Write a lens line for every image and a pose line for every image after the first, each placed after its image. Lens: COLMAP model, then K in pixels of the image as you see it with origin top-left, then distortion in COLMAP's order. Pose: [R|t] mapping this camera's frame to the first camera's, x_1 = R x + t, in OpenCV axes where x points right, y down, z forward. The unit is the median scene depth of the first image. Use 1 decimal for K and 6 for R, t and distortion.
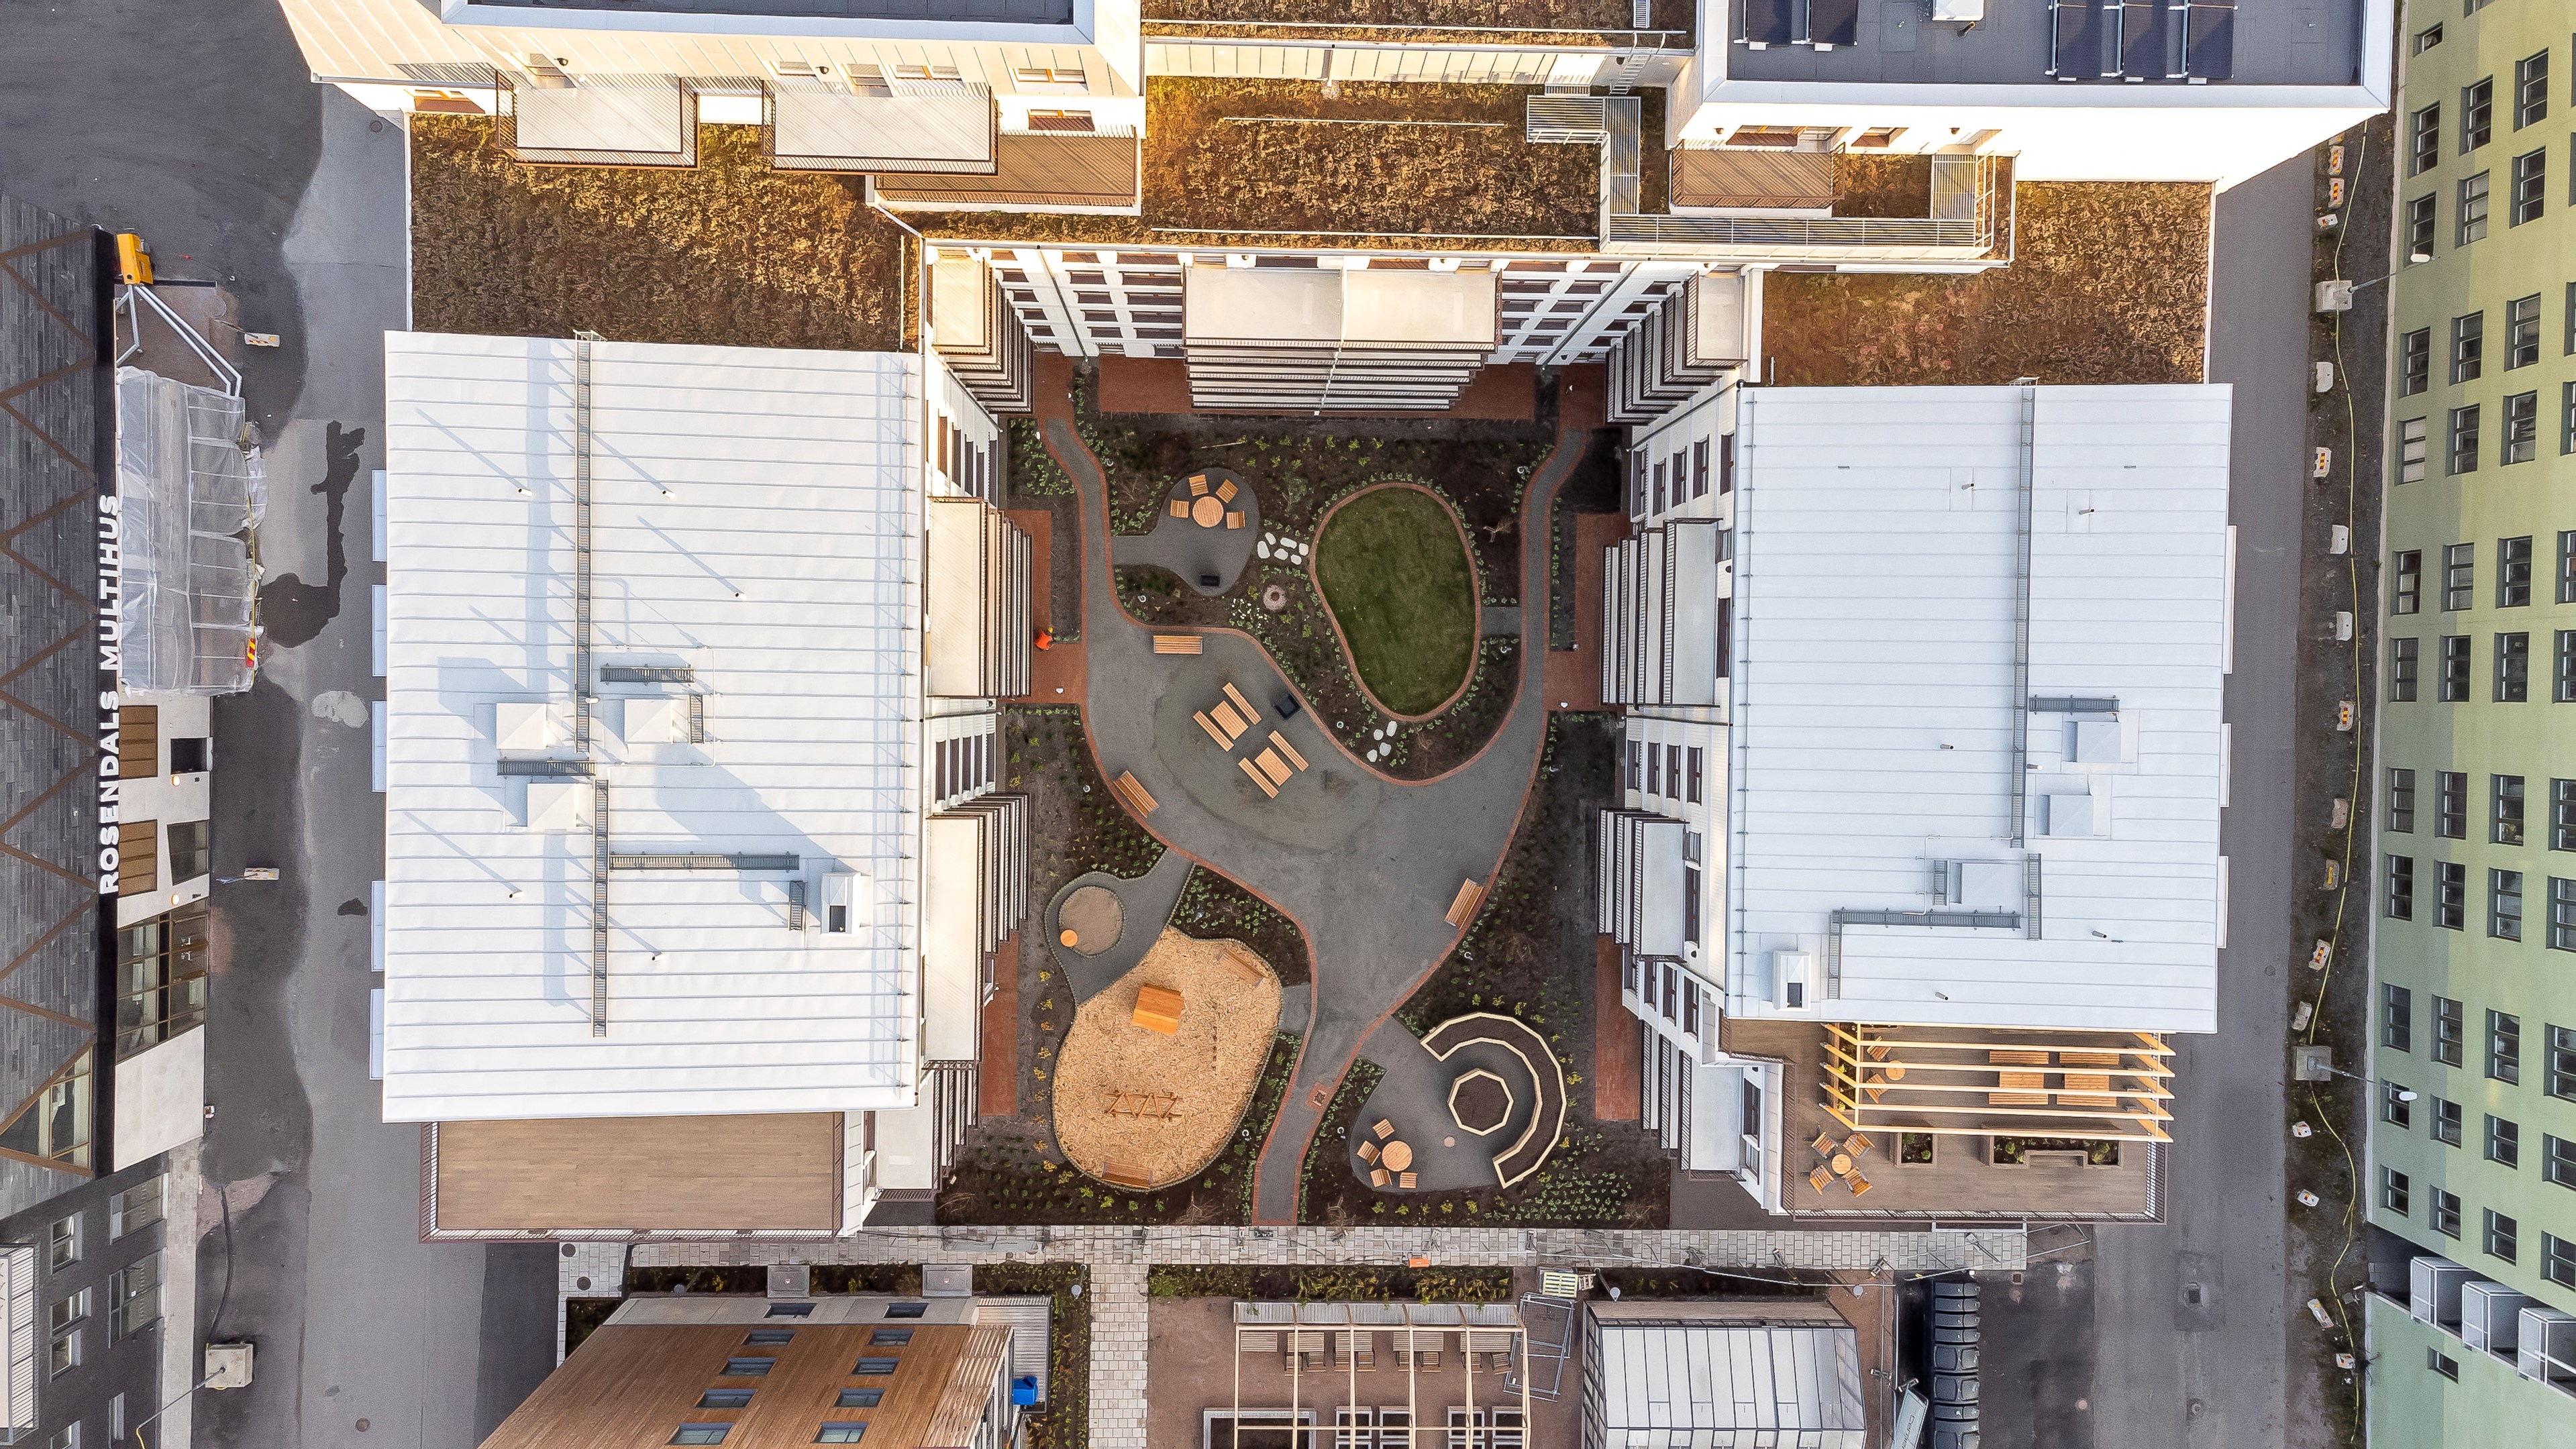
lens RADIAL K [[1903.5, 0, 1288.0], [0, 1903.5, 724.5], [0, 0, 1]] dist [0.002748, 0.065983]
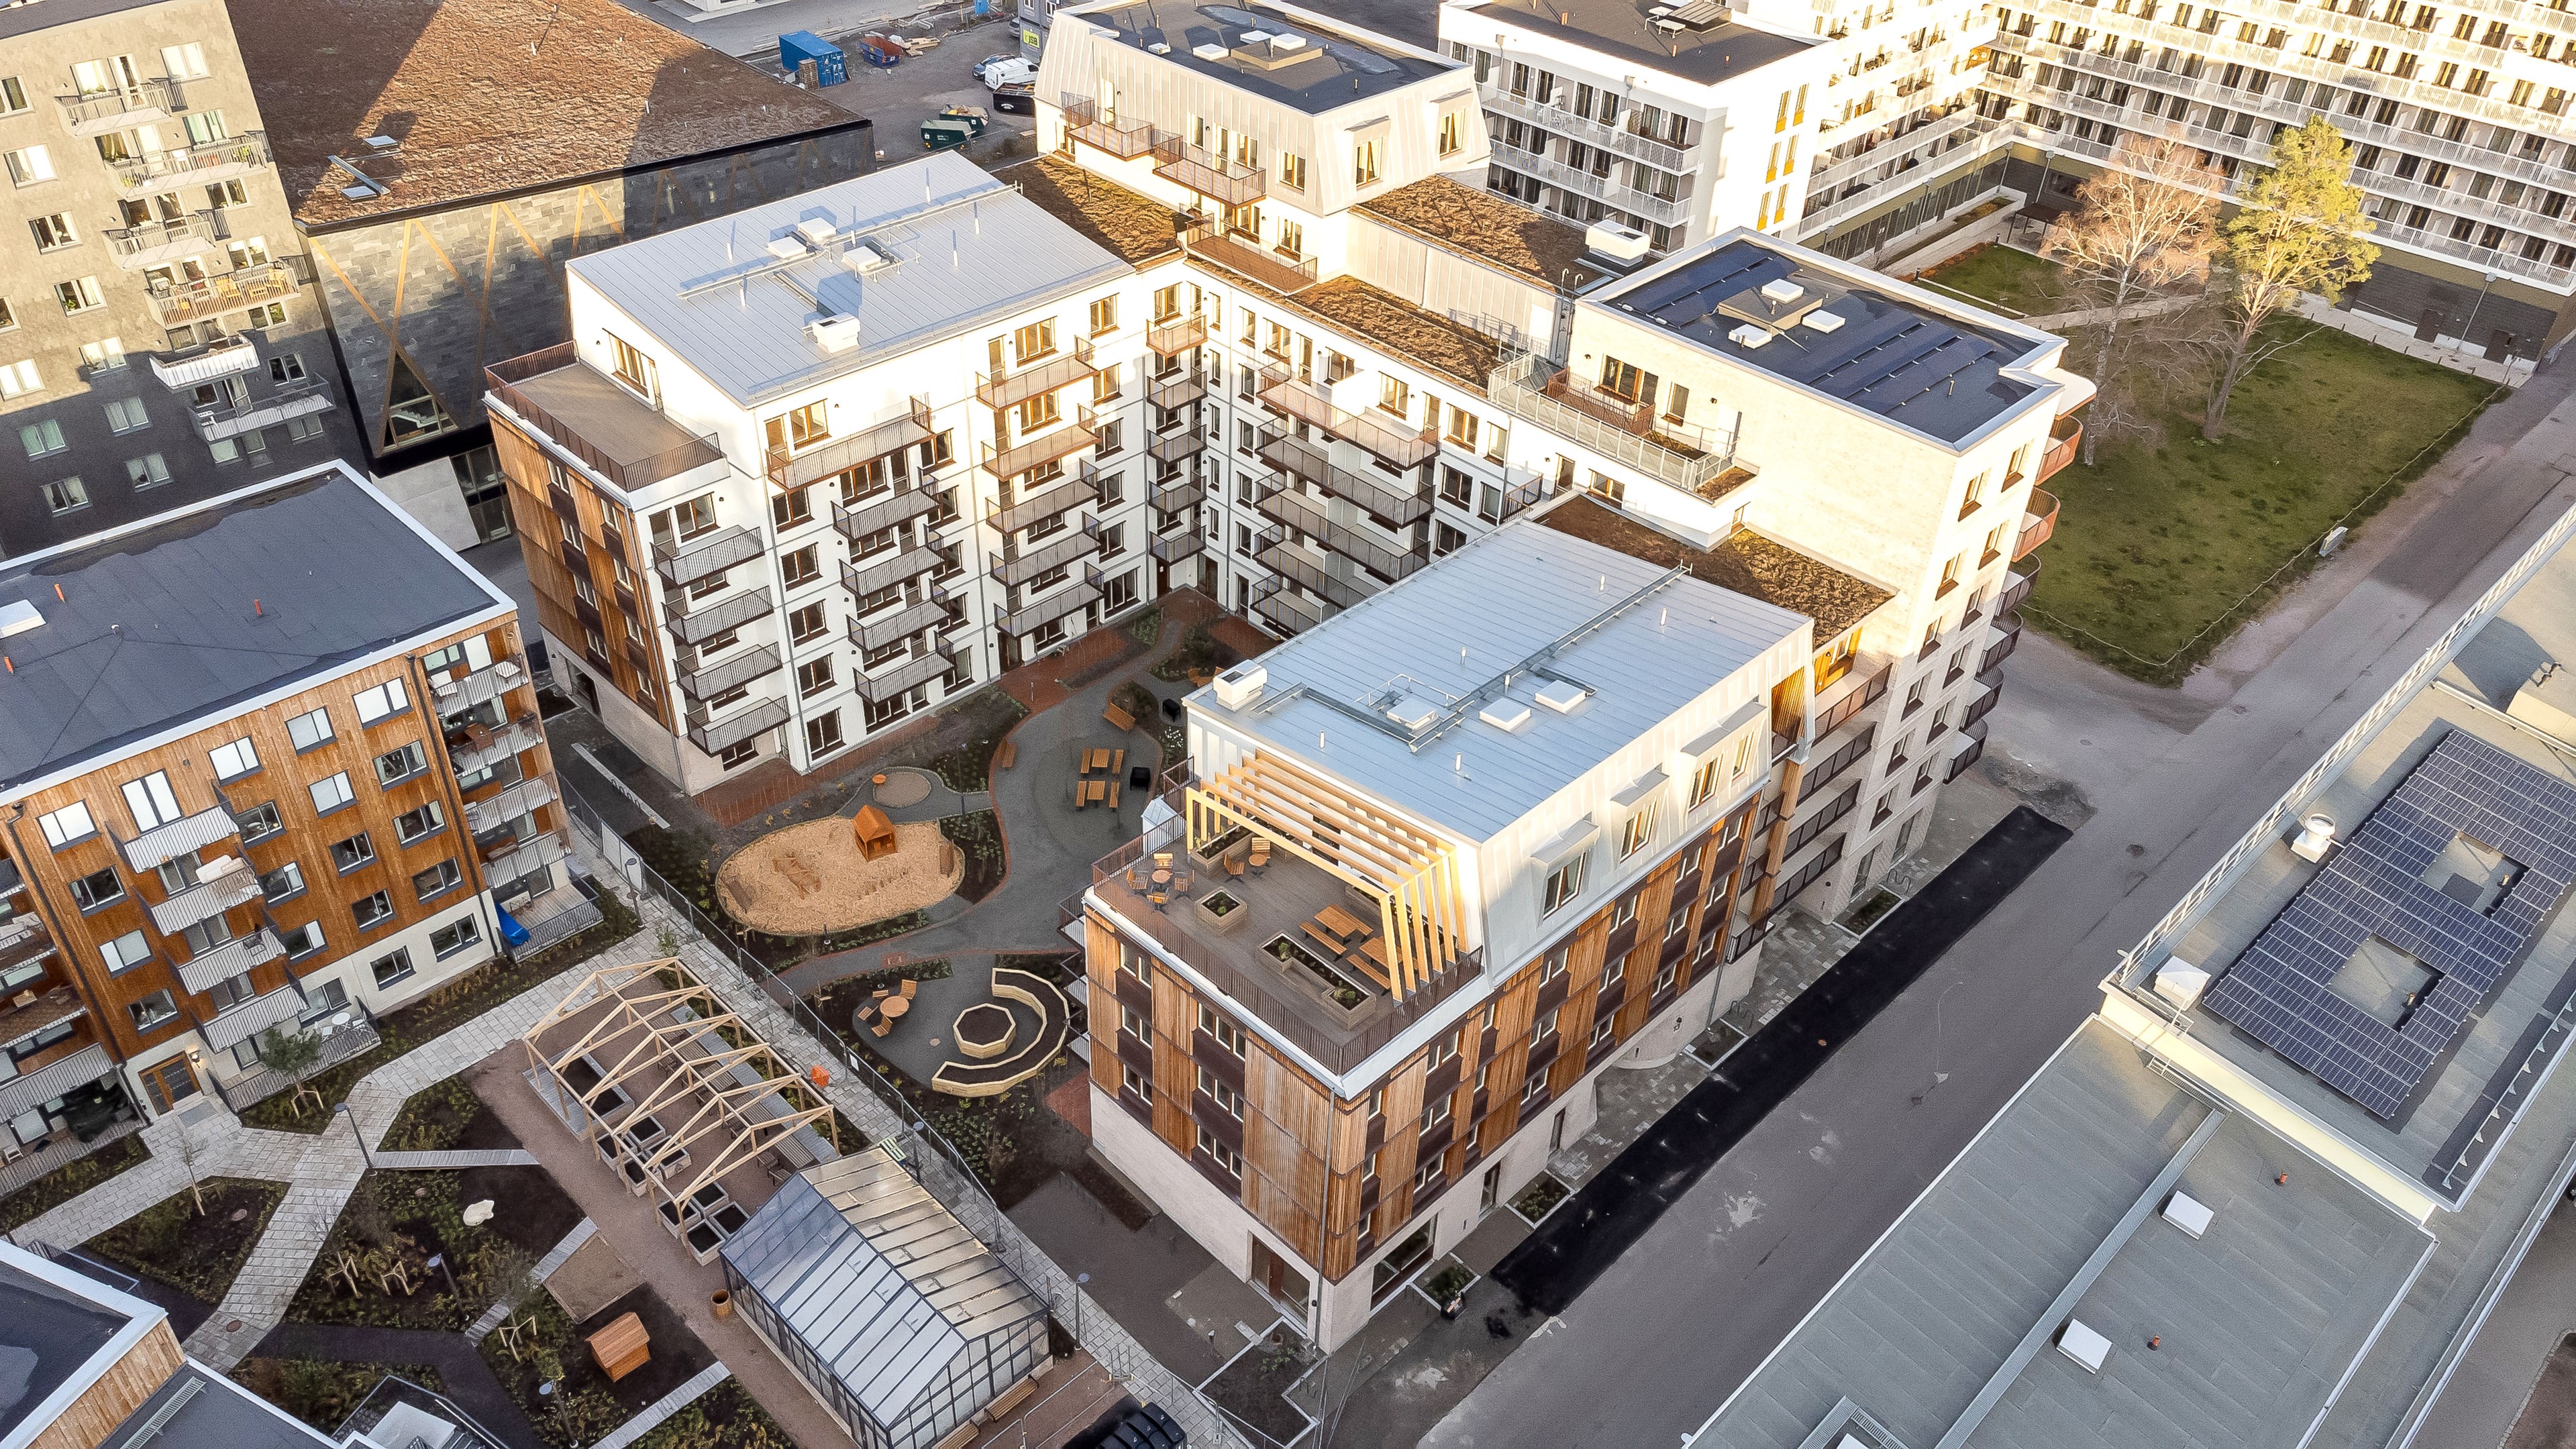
lens RADIAL K [[1903.5, 0, 1288.0], [0, 1903.5, 724.5], [0, 0, 1]] dist [0.002748, 0.065983]
pose [[0.715866, 0.425381, -0.553702, 0.726910], [-0.697780, 0.407150, -0.589348, 0.629517], [-0.025258, 0.808257, 0.588288, 0.241163]]
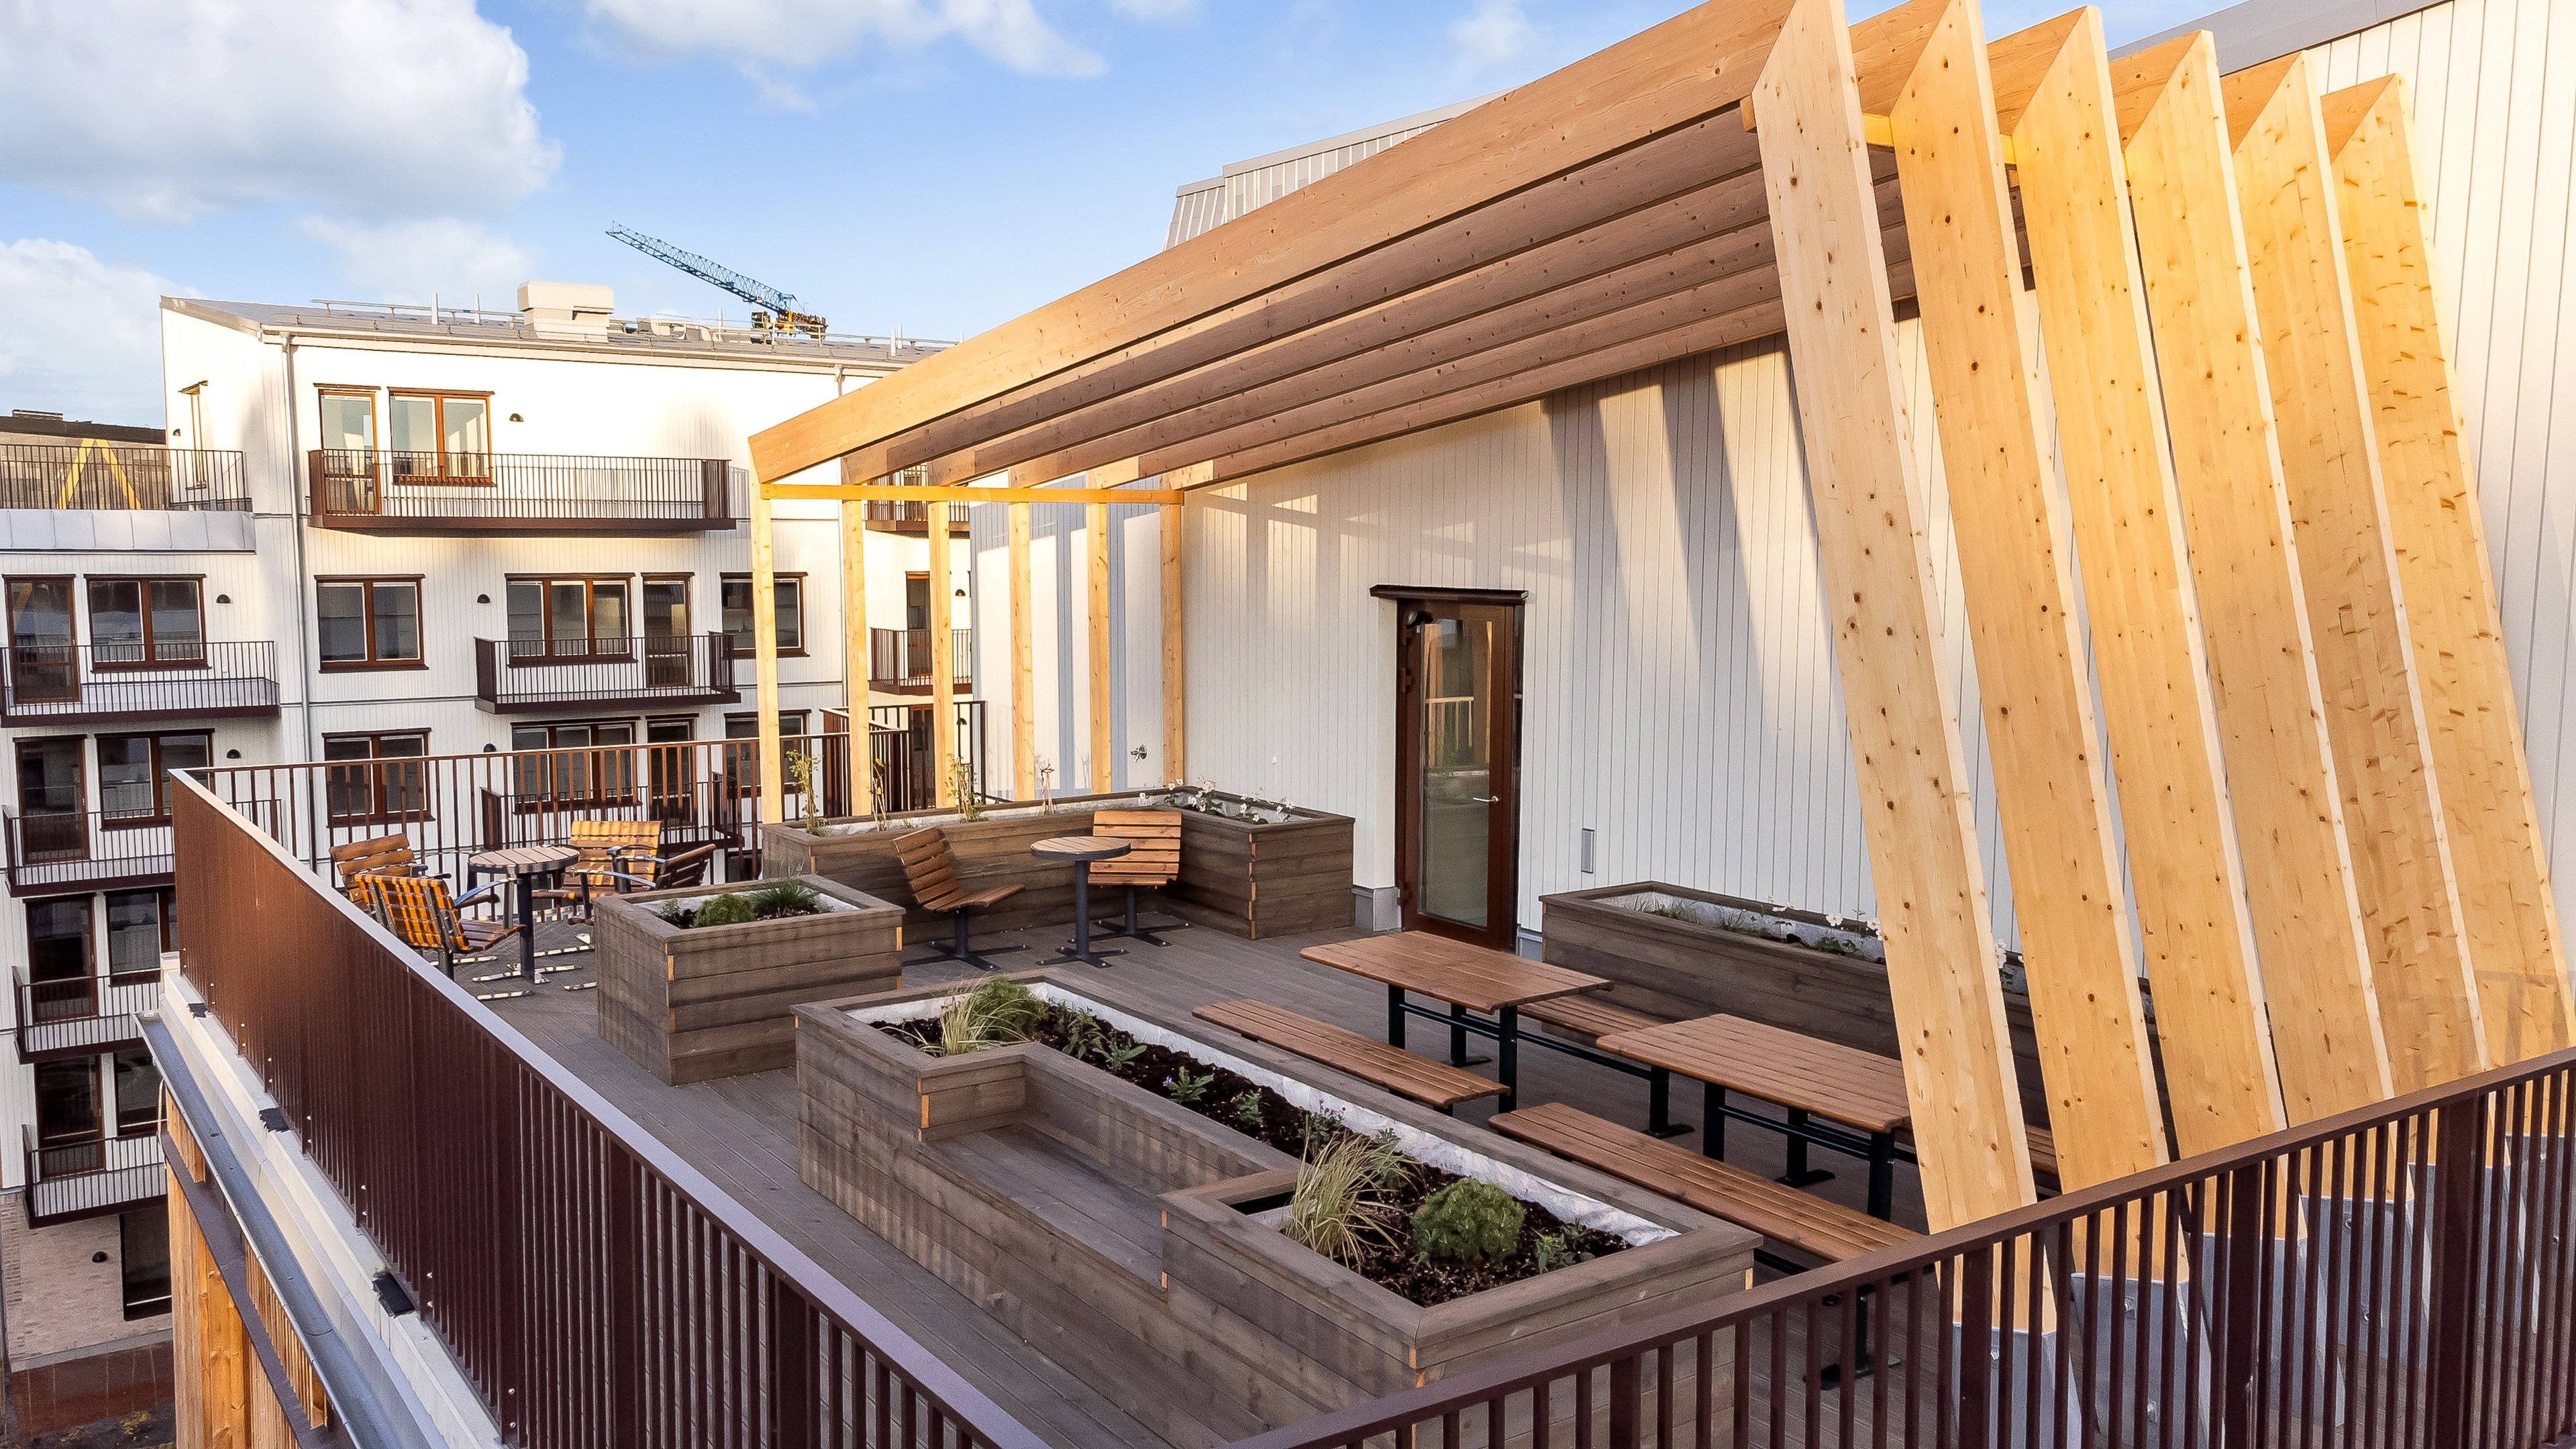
lens RADIAL K [[1963.9, 0, 1288.0], [0, 1963.9, 724.5], [0, 0, 1]] dist [0.002422, 0.080972]
pose [[0.582343, 0.063589, -0.810453, 0.399683], [-0.812940, 0.048314, -0.580339, 0.225478], [0.002253, 0.996806, 0.079830, 0.791124]]
